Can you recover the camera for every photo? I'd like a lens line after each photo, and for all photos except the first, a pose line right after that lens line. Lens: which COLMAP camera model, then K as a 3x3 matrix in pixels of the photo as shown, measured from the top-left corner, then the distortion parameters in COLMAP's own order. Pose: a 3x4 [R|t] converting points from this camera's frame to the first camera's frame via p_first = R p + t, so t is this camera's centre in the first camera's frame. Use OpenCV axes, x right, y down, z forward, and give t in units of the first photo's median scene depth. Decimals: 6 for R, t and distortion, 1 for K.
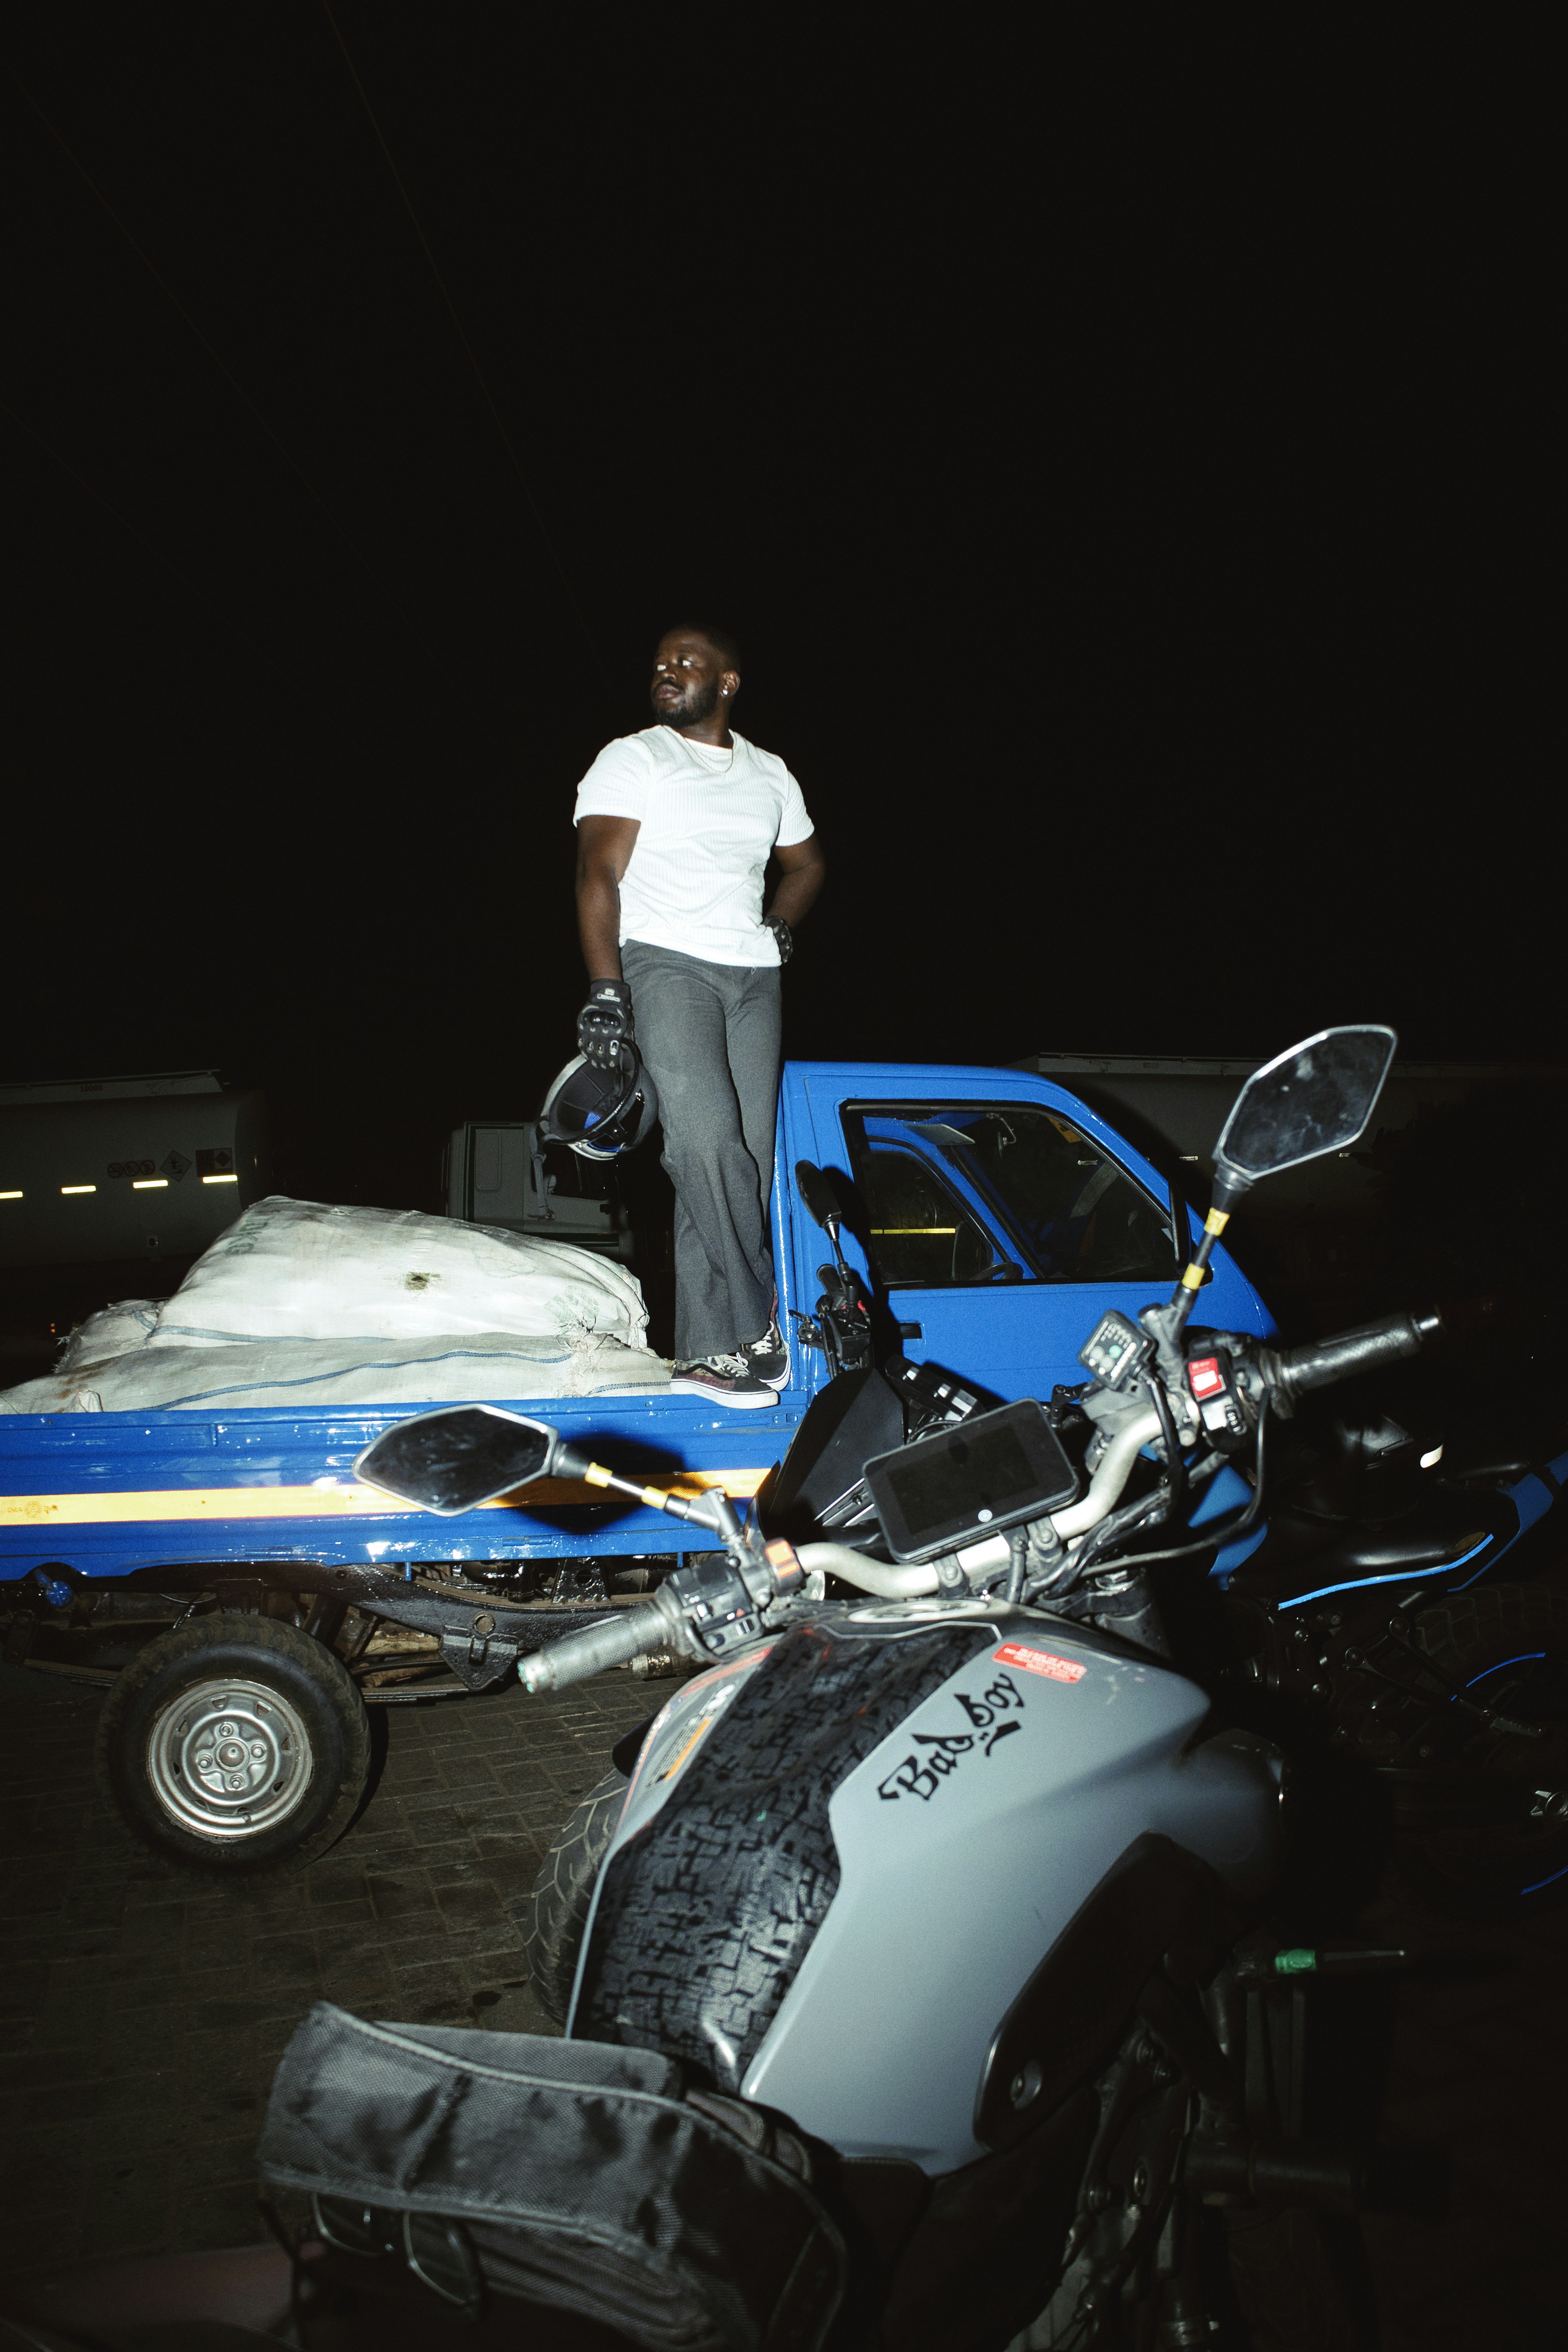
lens RADIAL K [[1635.7, 0, 784.0], [0, 1635.7, 1176.0], [0, 0, 1]] dist [-0.128361, 0.008365]
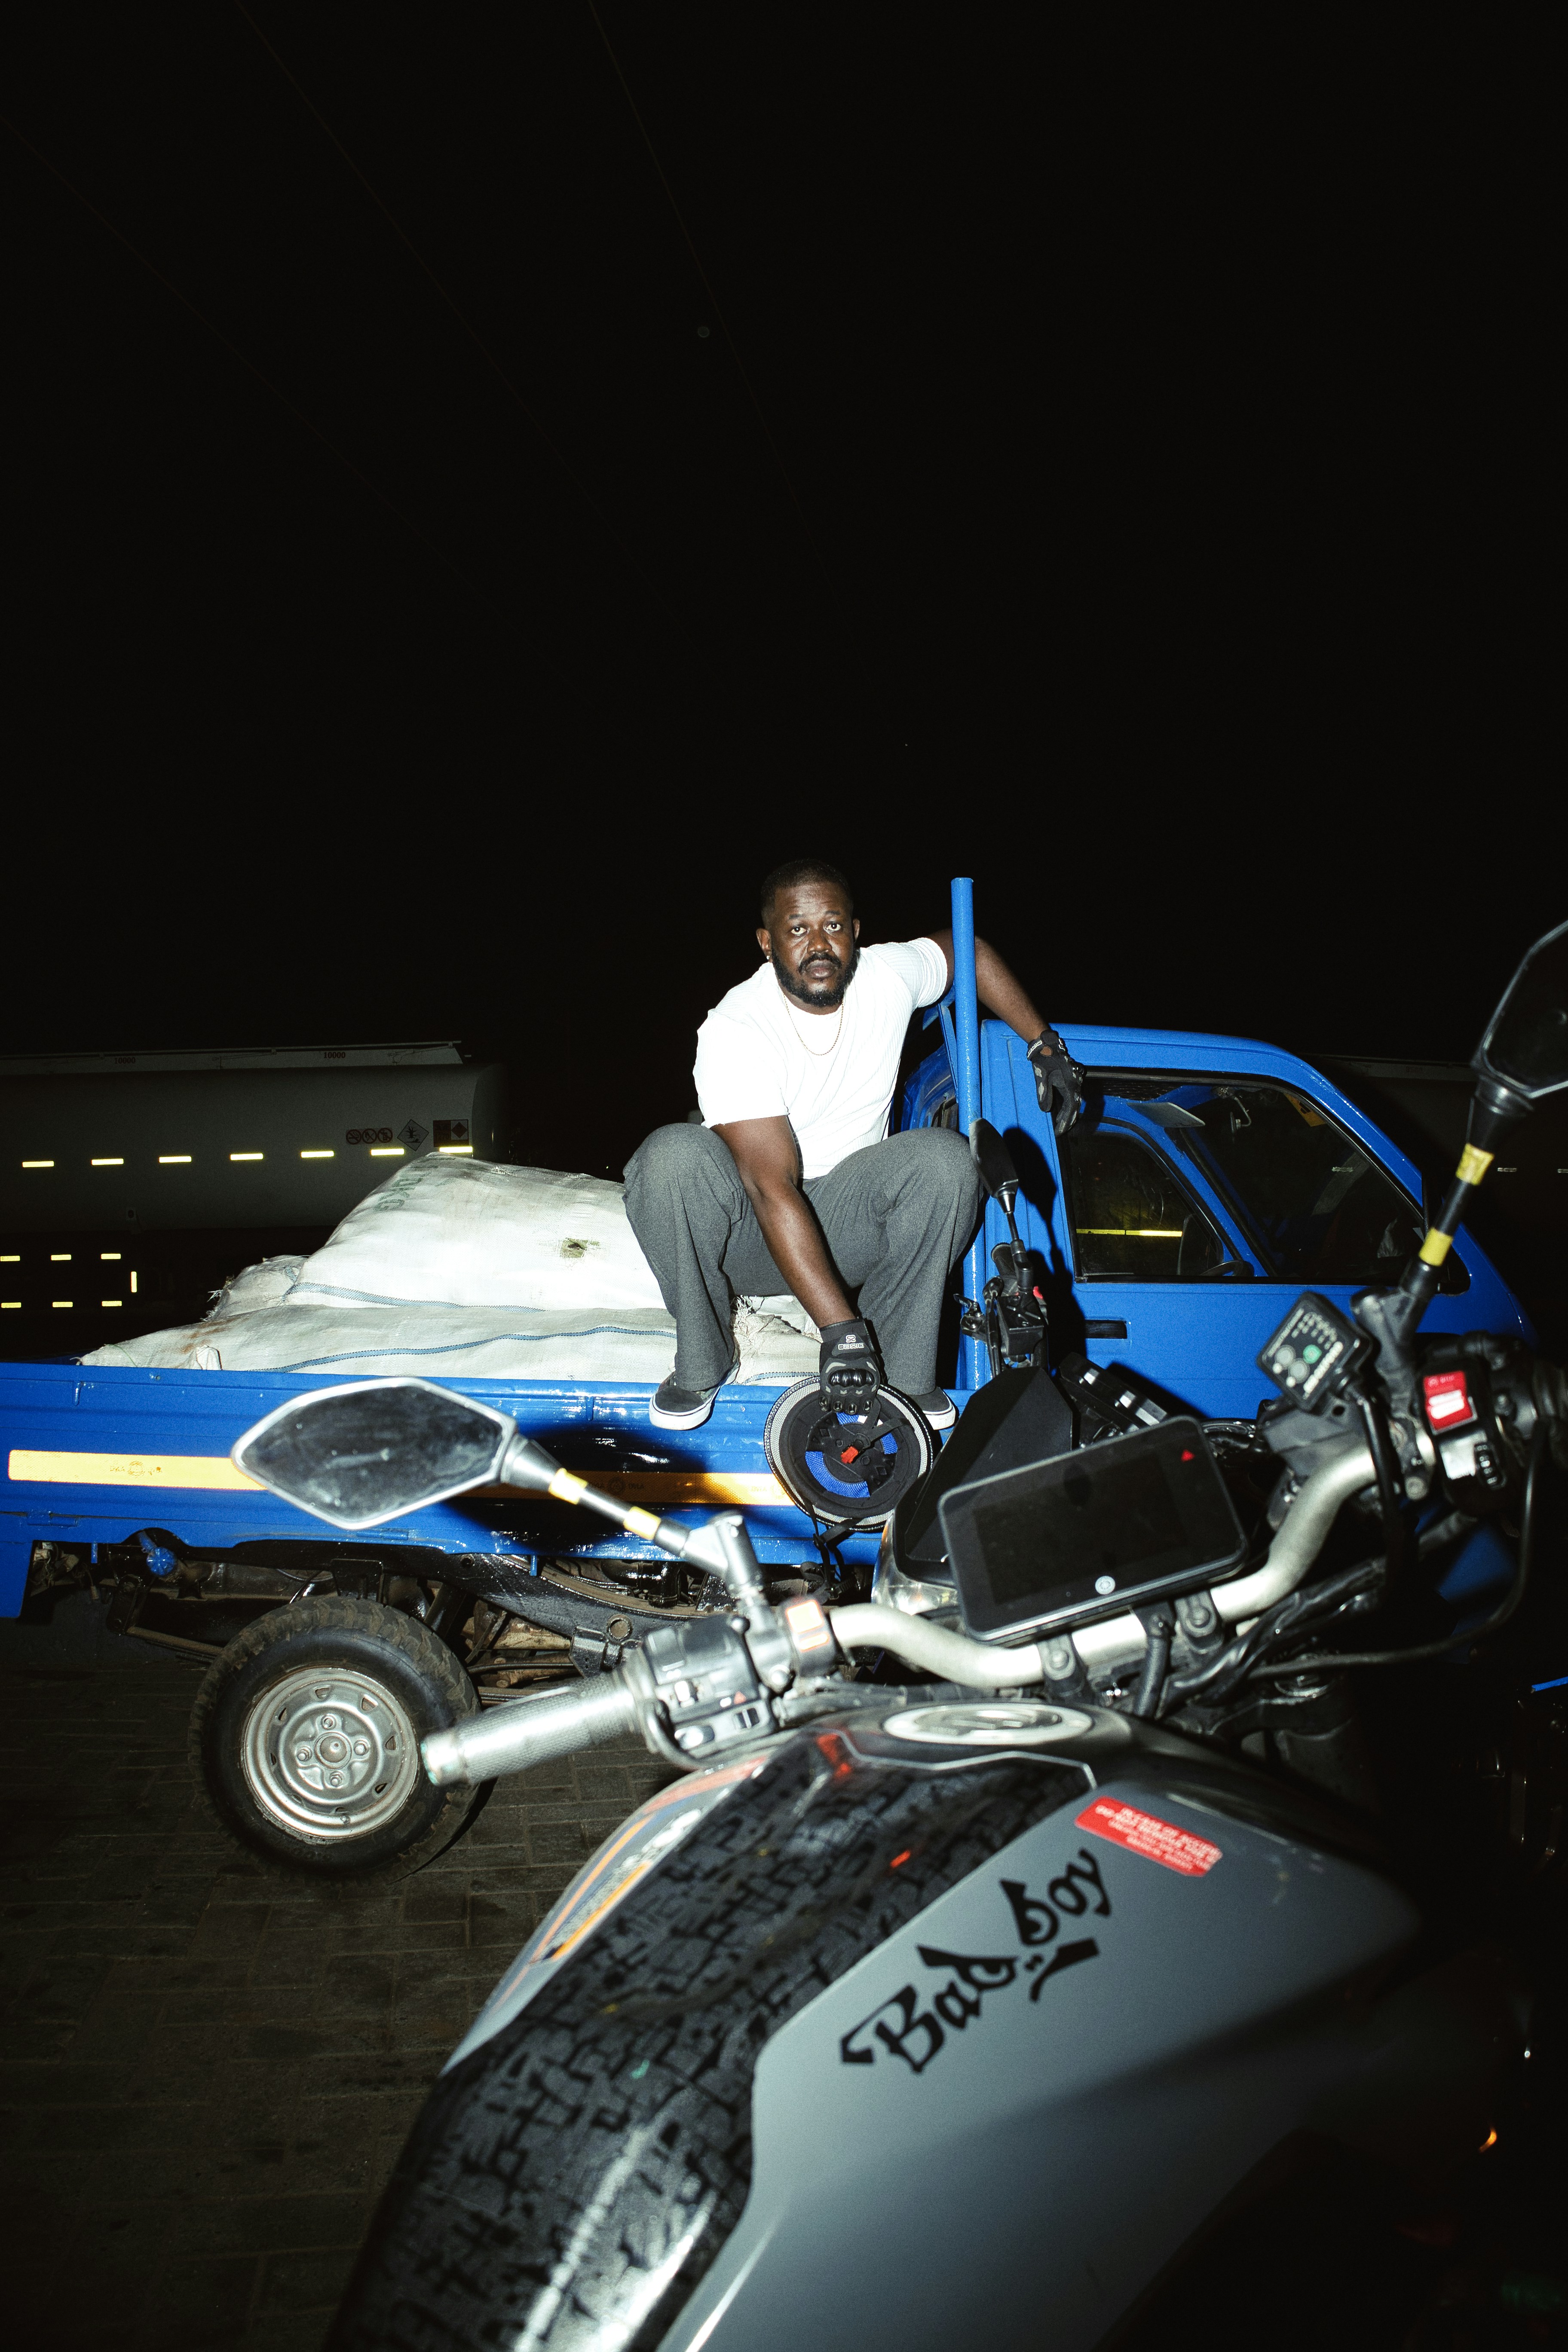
lens RADIAL K [[1631.7, 0, 784.0], [0, 1631.7, 1176.0], [0, 0, 1]] dist [-0.167133, 0.054962]
pose [[0.987327, 0.040357, -0.153482, 0.083593], [-0.039944, 0.999185, 0.005778, 0.038175], [0.153590, 0.000426, 0.988135, 0.303497]]
